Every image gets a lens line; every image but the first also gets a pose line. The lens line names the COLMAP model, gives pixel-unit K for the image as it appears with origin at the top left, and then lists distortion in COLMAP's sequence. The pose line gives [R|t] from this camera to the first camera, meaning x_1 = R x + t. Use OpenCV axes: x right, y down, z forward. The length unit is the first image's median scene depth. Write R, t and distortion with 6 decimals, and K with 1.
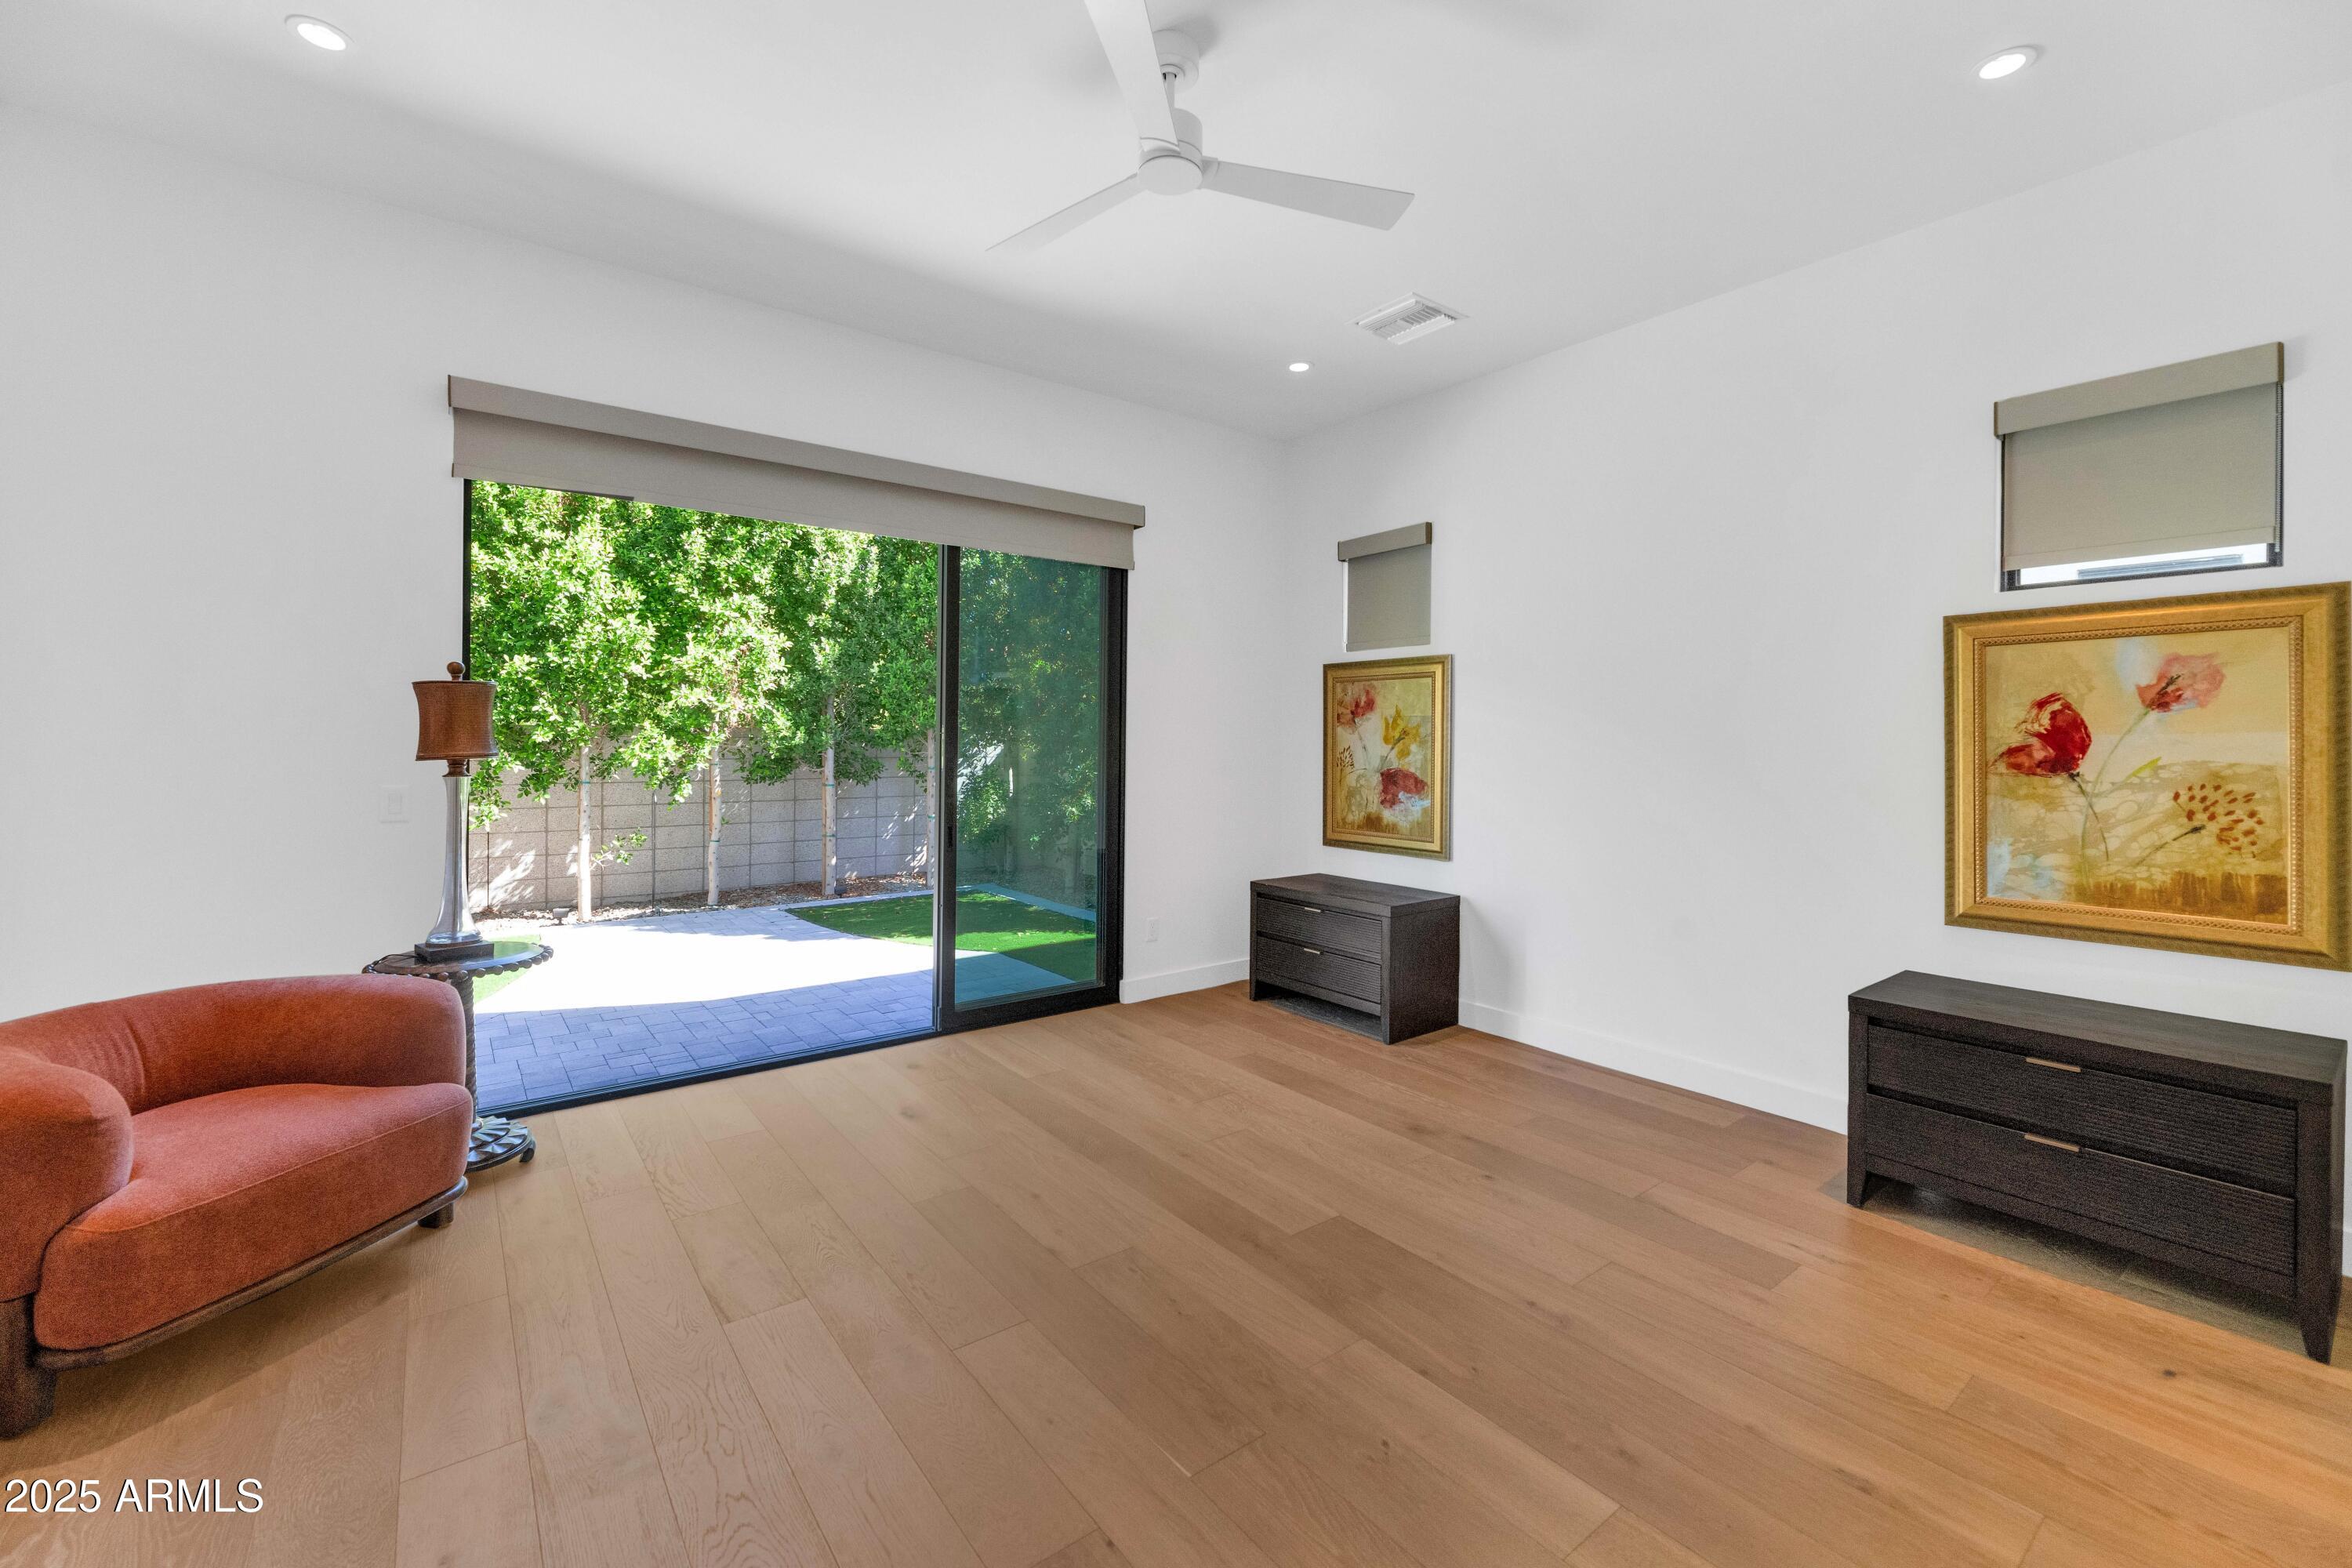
lens RADIAL K [[966.5, 0, 1177.5], [0, 966.5, 757.5], [0, 0, 1]] dist [-0.000632, -0.000029]
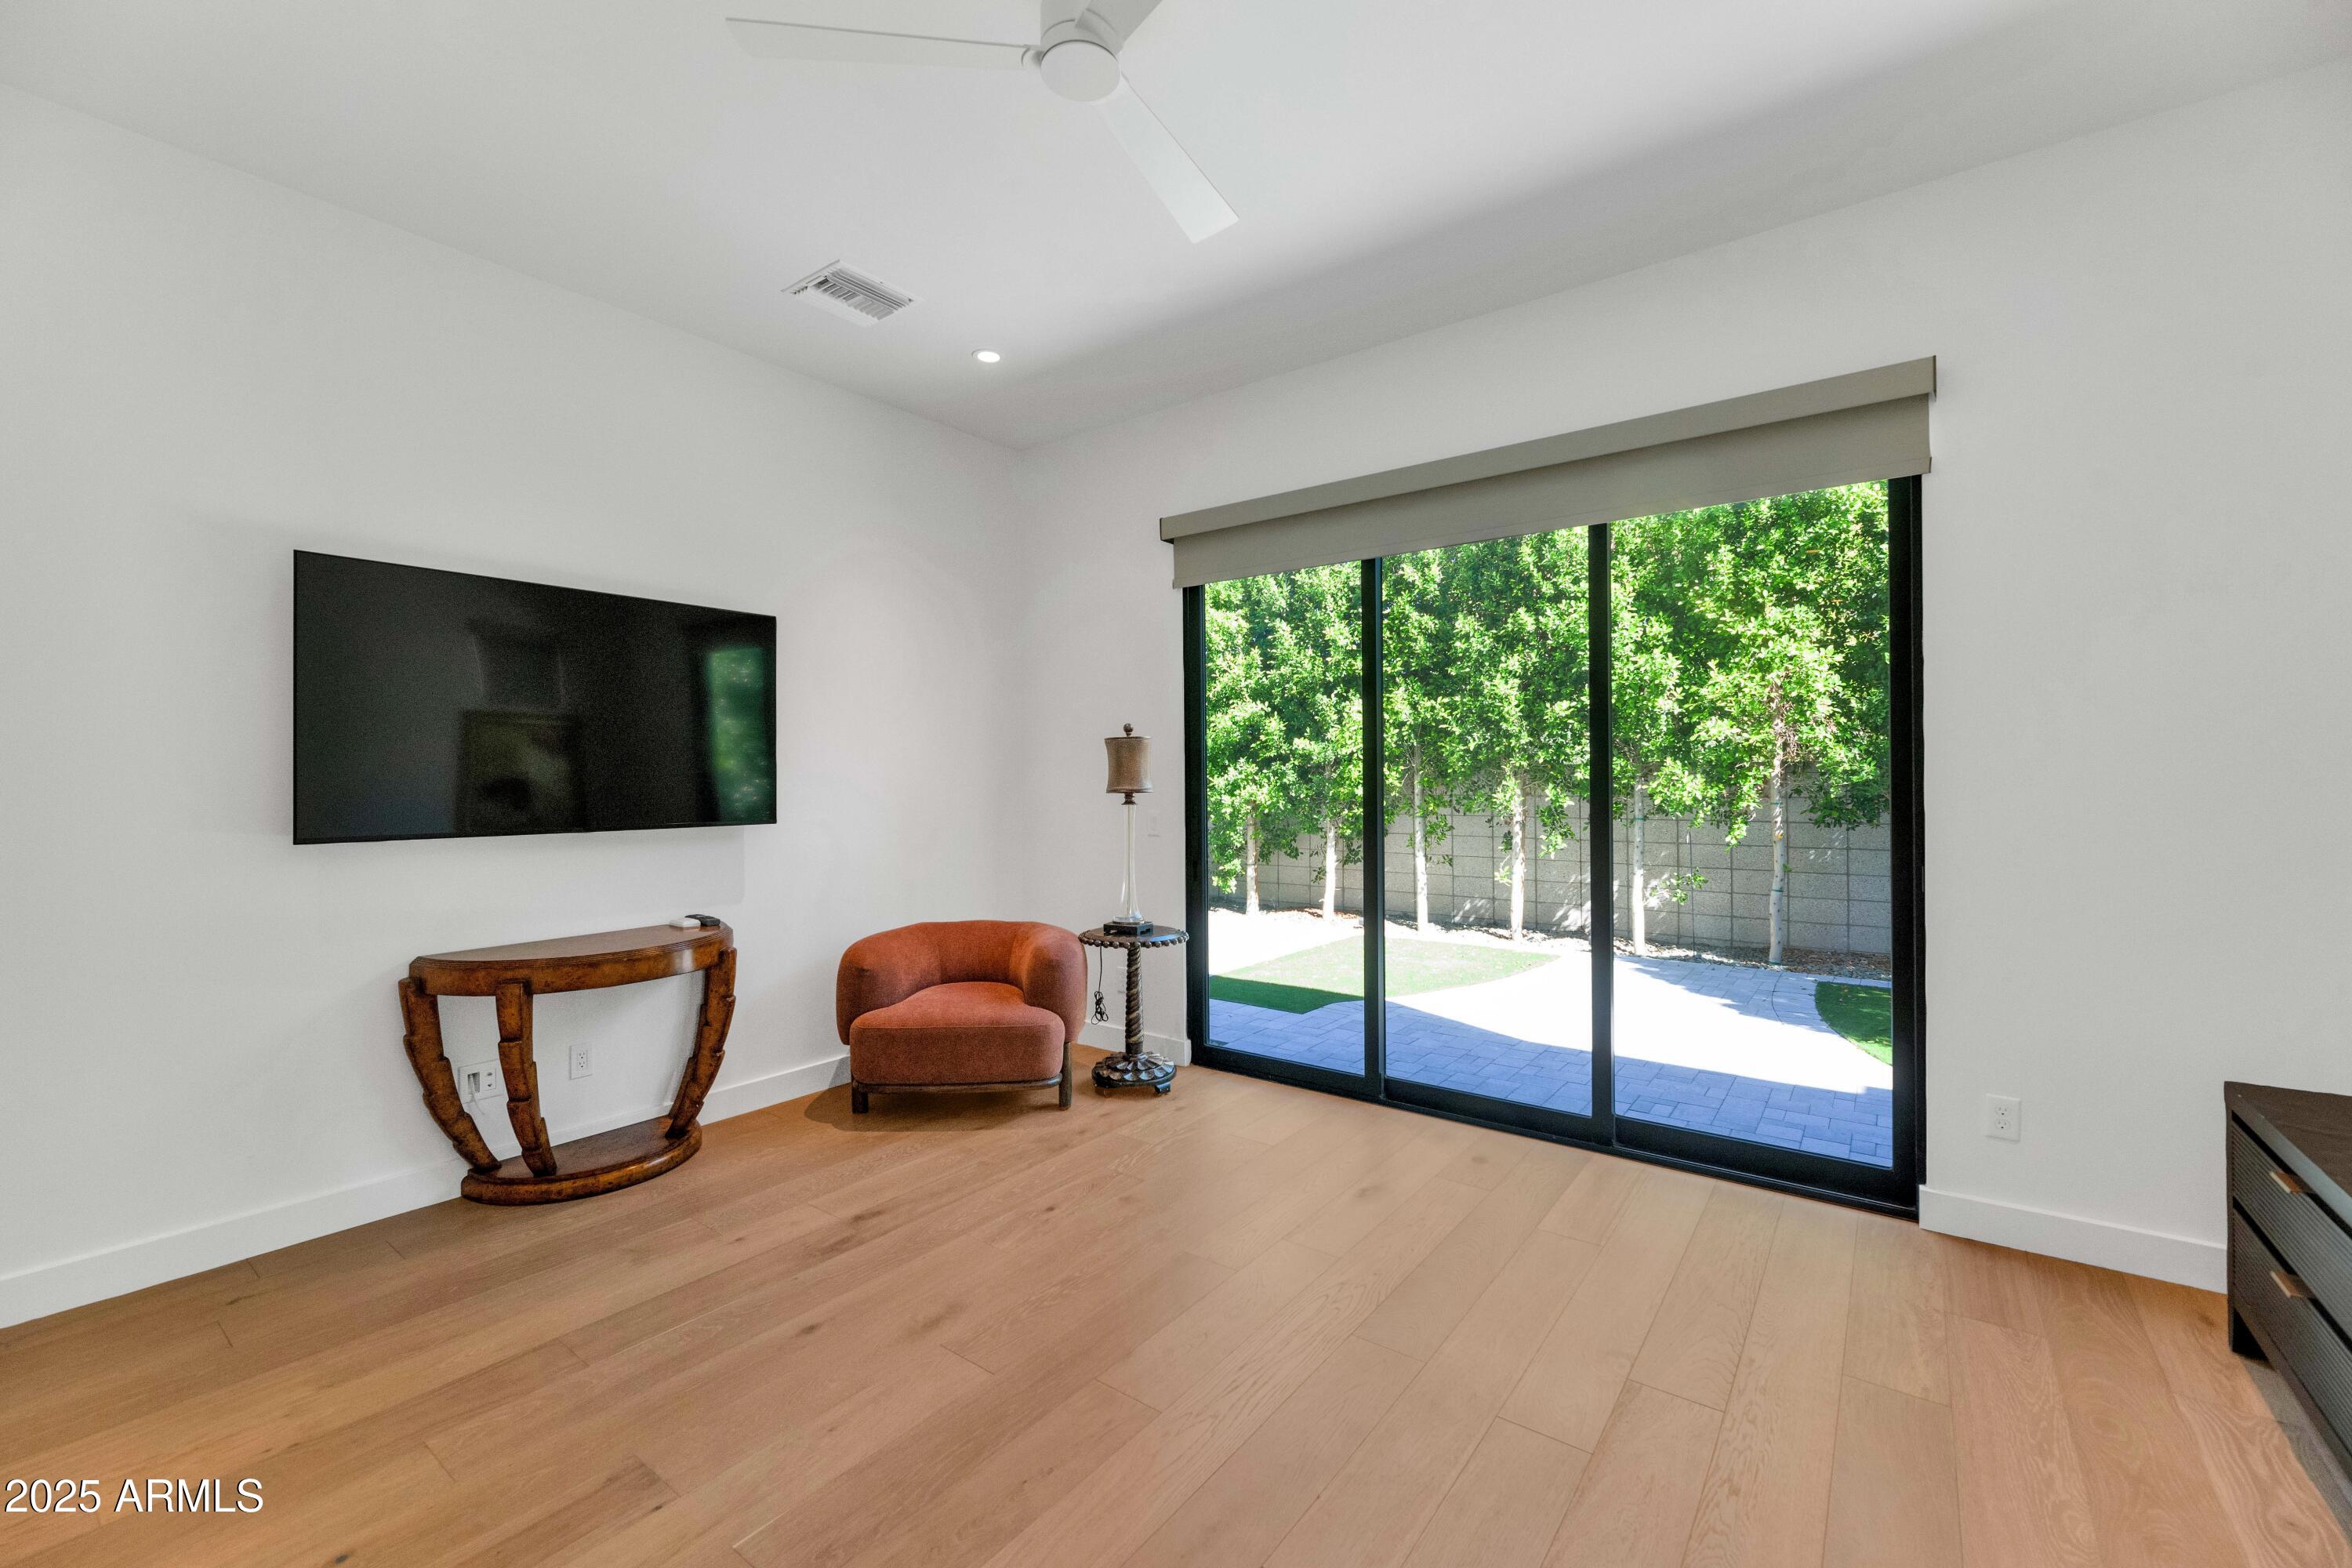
lens RADIAL K [[955.8, 0, 1176.0], [0, 955.8, 784.0], [0, 0, 1]] dist [0.000606, 0.000137]
pose [[0.277437, -0.002466, -0.960741, 0.230543], [-0.009347, 0.999942, -0.005266, -0.001183], [0.960698, 0.010441, 0.277398, 0.253883]]
